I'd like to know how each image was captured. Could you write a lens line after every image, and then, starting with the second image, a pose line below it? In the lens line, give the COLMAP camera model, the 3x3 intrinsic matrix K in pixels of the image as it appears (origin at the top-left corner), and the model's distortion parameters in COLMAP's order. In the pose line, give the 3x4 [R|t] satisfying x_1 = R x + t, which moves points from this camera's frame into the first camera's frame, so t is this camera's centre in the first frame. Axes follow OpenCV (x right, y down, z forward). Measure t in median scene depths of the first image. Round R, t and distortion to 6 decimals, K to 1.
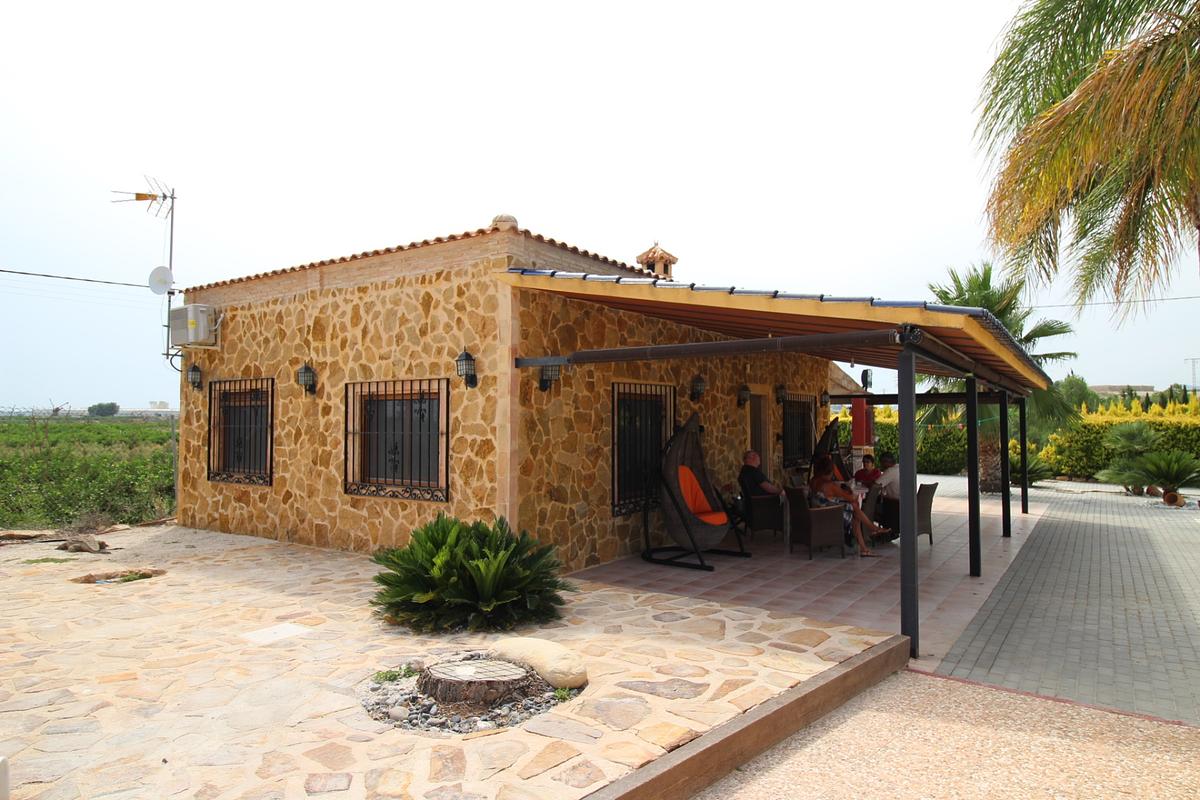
lens RADIAL K [[761.3, 0, 599.6], [0, 761.3, 399.1], [0, 0, 1]] dist [0.001212, 0.000068]
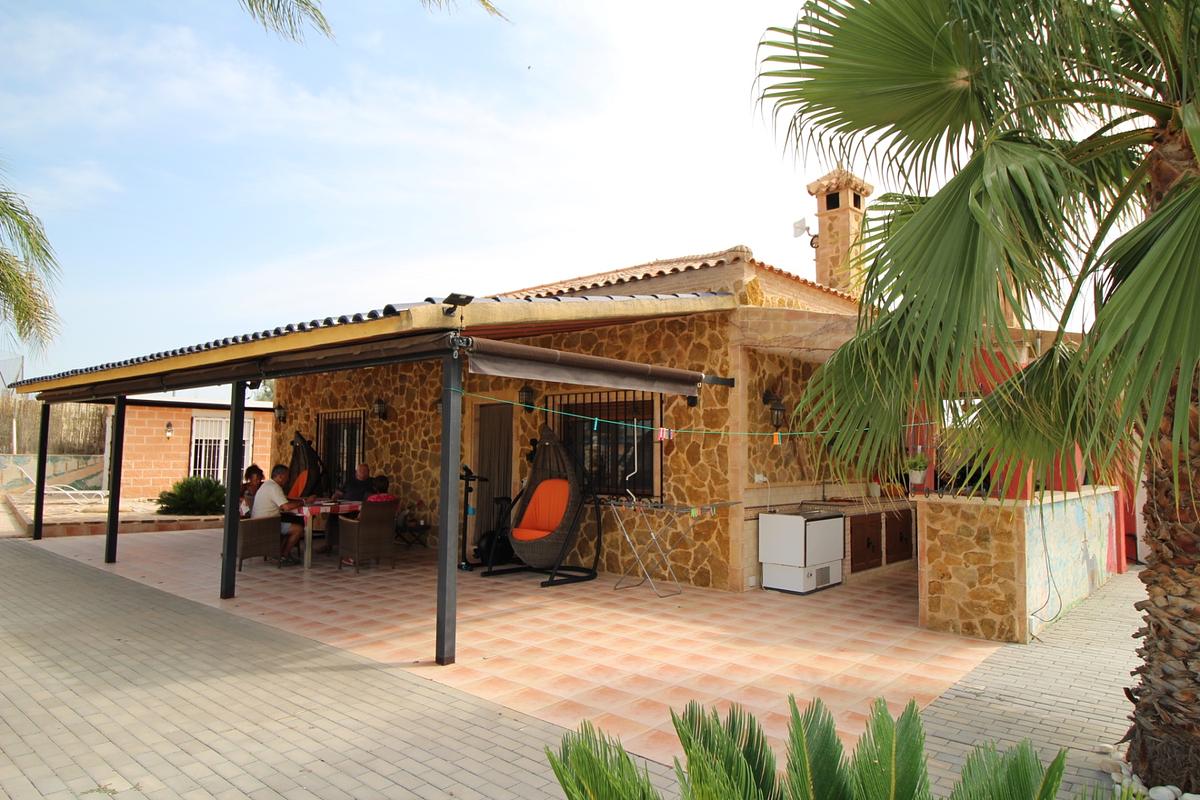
lens RADIAL K [[761.3, 0, 600.3], [0, 761.3, 400.4], [0, 0, 1]] dist [0.001212, 0.000068]
pose [[-0.133104, -0.071164, -0.988544, 1.164605], [0.024181, 0.996889, -0.075021, 0.064043], [0.990807, -0.033890, -0.130969, 1.408902]]
